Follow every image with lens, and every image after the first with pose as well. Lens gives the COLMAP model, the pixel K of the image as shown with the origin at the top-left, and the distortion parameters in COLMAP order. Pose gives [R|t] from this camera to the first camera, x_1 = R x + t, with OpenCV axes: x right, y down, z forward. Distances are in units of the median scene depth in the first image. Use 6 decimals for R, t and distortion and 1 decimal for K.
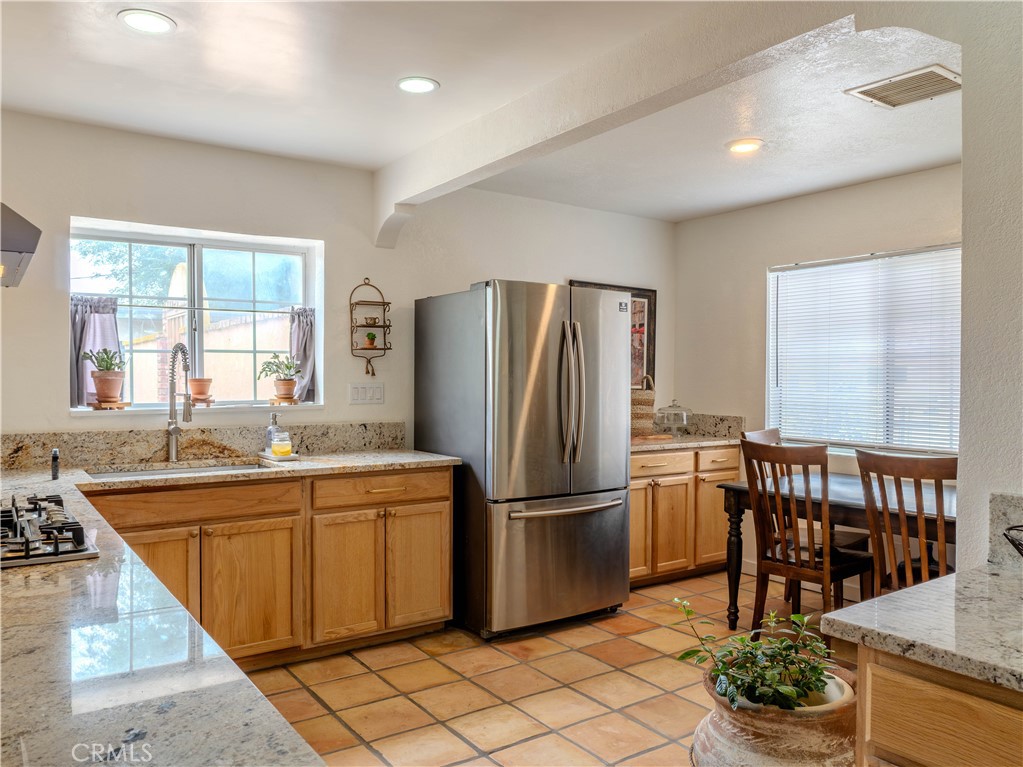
lens RADIAL K [[766.2, 0, 507.6], [0, 766.2, 384.9], [0, 0, 1]] dist [-0.015271, 0.003106]
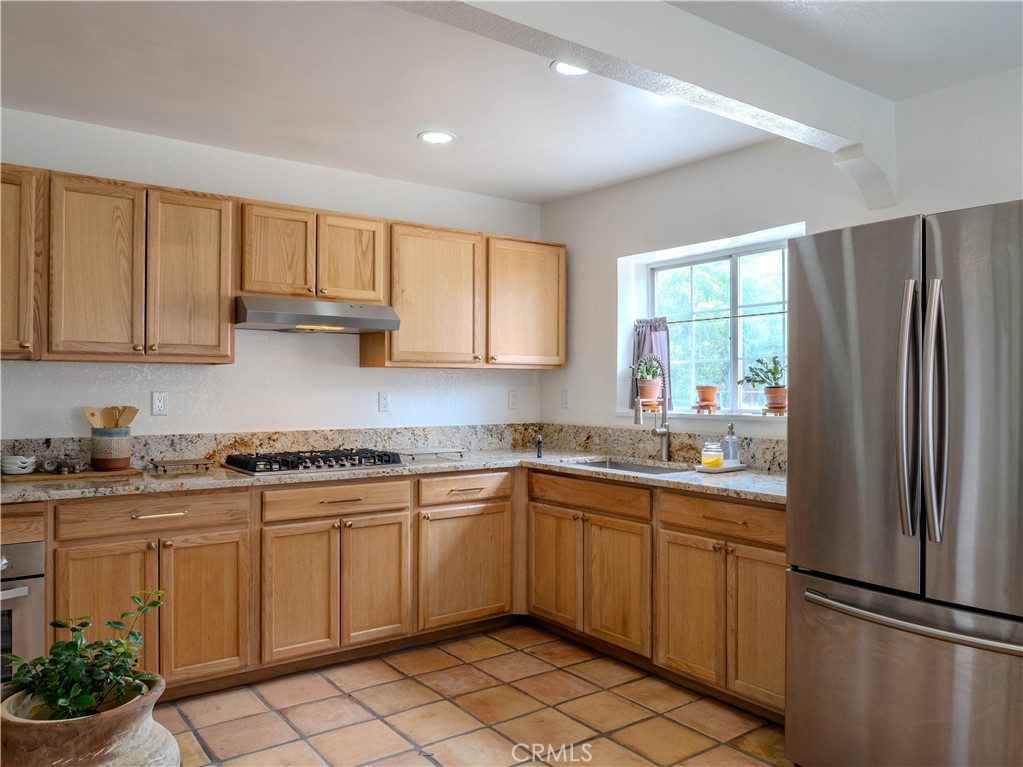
lens RADIAL K [[766.2, 0, 513.1], [0, 766.2, 381.4], [0, 0, 1]] dist [-0.015271, 0.003106]
pose [[0.028010, -0.009149, -0.999566, 0.670082], [-0.011050, 0.999894, -0.009461, -0.001741], [0.999547, 0.011310, 0.027906, 0.756516]]
